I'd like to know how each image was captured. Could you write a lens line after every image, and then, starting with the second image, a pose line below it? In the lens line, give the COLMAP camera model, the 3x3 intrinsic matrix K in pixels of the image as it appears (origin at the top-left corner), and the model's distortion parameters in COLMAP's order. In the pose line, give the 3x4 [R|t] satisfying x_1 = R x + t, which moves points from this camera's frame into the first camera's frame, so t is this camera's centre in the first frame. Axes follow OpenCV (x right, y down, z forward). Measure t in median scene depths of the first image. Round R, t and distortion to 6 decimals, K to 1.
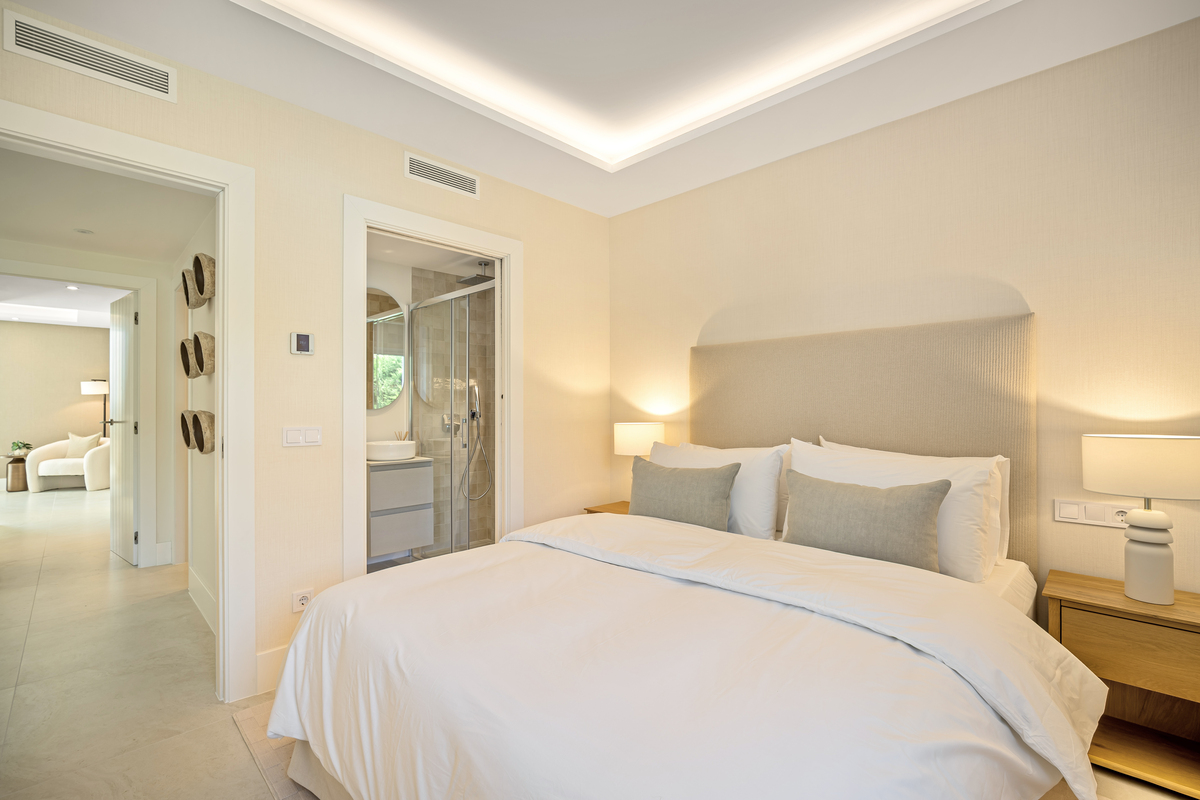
lens RADIAL K [[537.3, 0, 601.9], [0, 537.3, 404.5], [0, 0, 1]] dist [-0.001483, 0.000781]
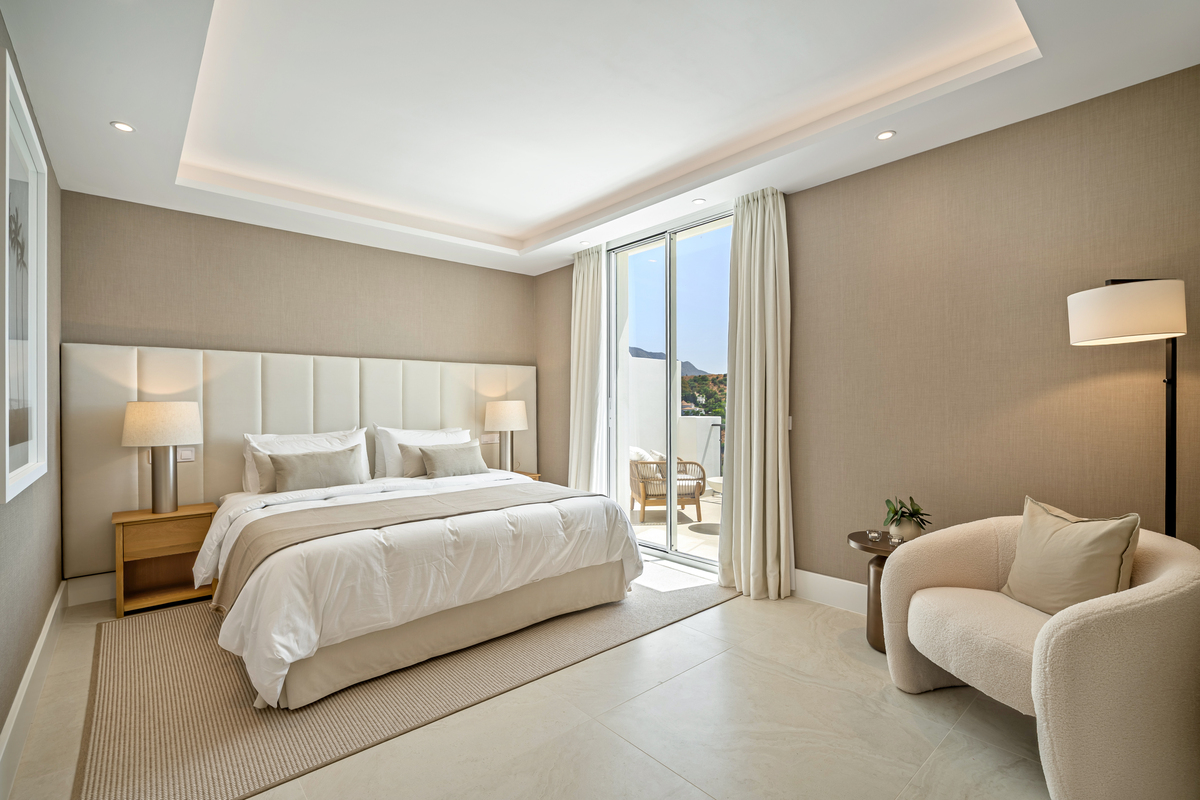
lens RADIAL K [[537.3, 0, 602.0], [0, 537.3, 403.2], [0, 0, 1]] dist [-0.001483, 0.000781]
pose [[-0.075373, 0.004993, -0.997143, -0.704317], [-0.003639, 0.999979, 0.005282, 0.007069], [0.997149, 0.004027, -0.075354, 0.802326]]
